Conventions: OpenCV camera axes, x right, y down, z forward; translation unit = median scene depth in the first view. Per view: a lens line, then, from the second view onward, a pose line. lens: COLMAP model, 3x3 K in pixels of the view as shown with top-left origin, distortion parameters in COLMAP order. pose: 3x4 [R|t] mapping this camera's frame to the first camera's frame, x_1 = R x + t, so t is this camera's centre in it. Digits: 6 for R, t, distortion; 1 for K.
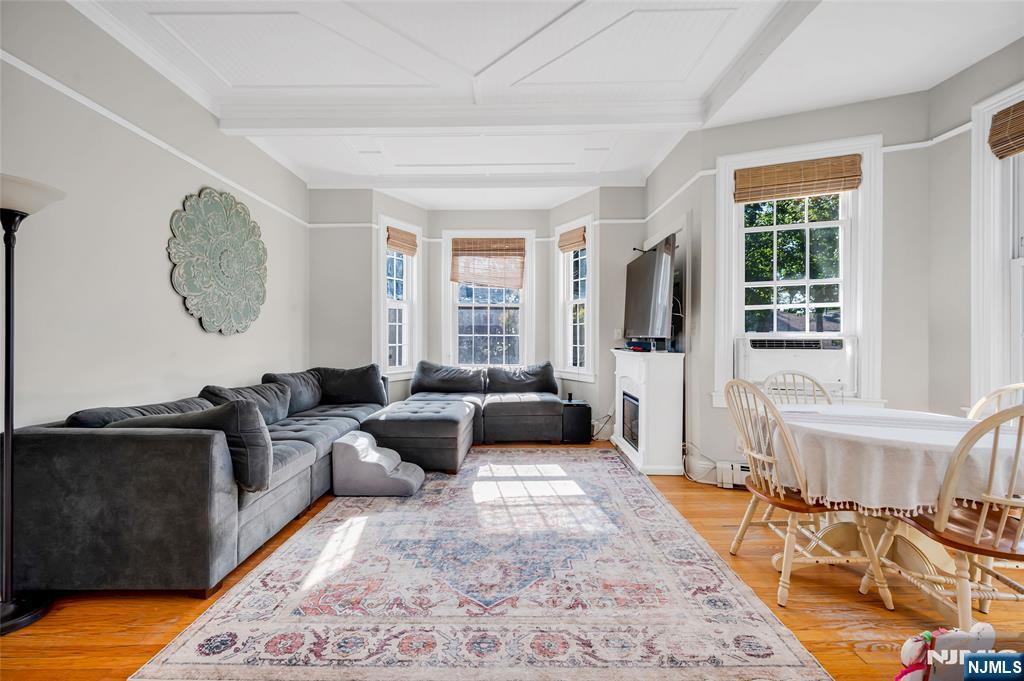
lens RADIAL K [[417.7, 0, 509.2], [0, 417.7, 338.9], [0, 0, 1]] dist [0.003133, -0.000227]
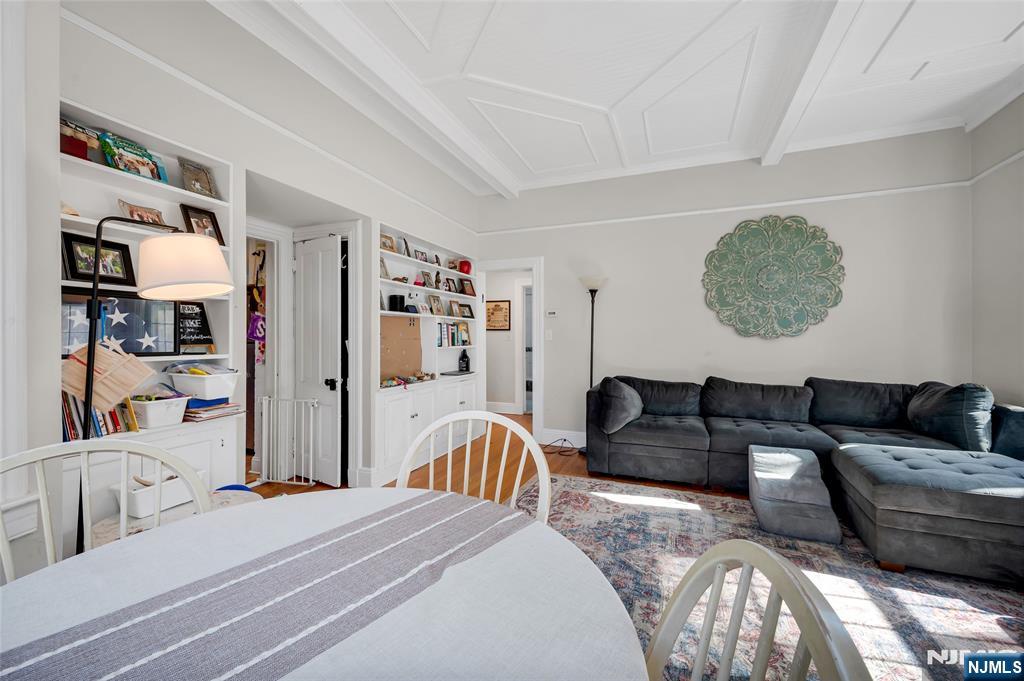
lens RADIAL K [[417.7, 0, 510.2], [0, 417.7, 339.3], [0, 0, 1]] dist [0.003133, -0.000227]
pose [[-0.371549, 0.004341, -0.928403, 0.711467], [-0.002437, 0.999981, 0.005651, -0.012534], [0.928410, 0.004362, -0.371532, 0.809719]]
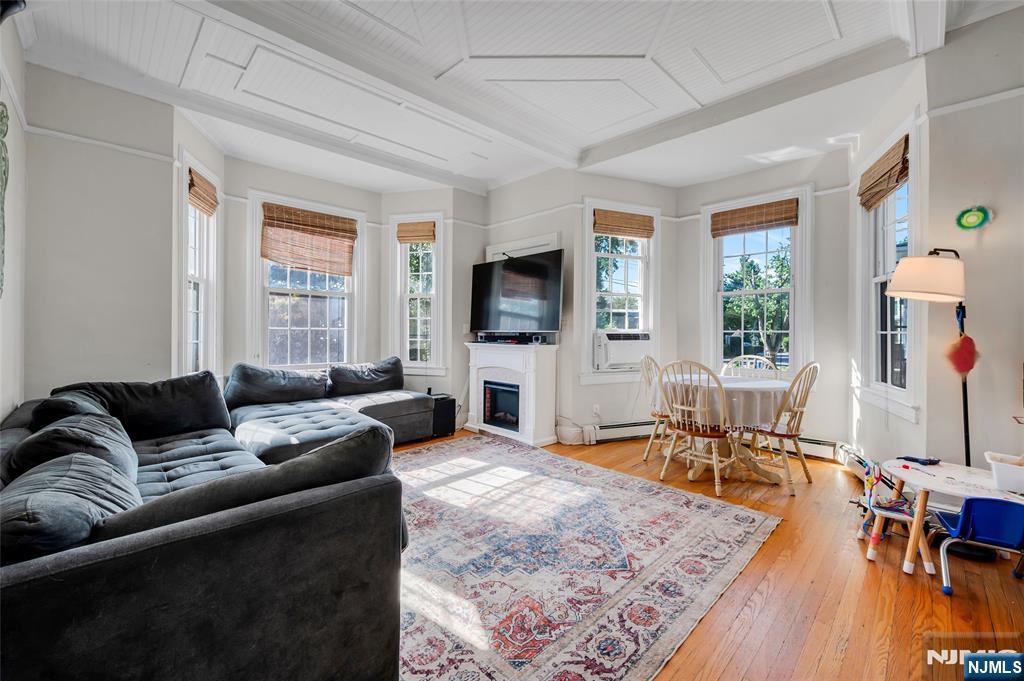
lens RADIAL K [[417.7, 0, 511.0], [0, 417.7, 331.8], [0, 0, 1]] dist [0.003133, -0.000227]
pose [[0.709172, 0.000881, 0.705035, -0.617222], [-0.001066, 0.999999, -0.000176, -0.004715], [-0.705035, -0.000627, 0.709172, 0.233899]]
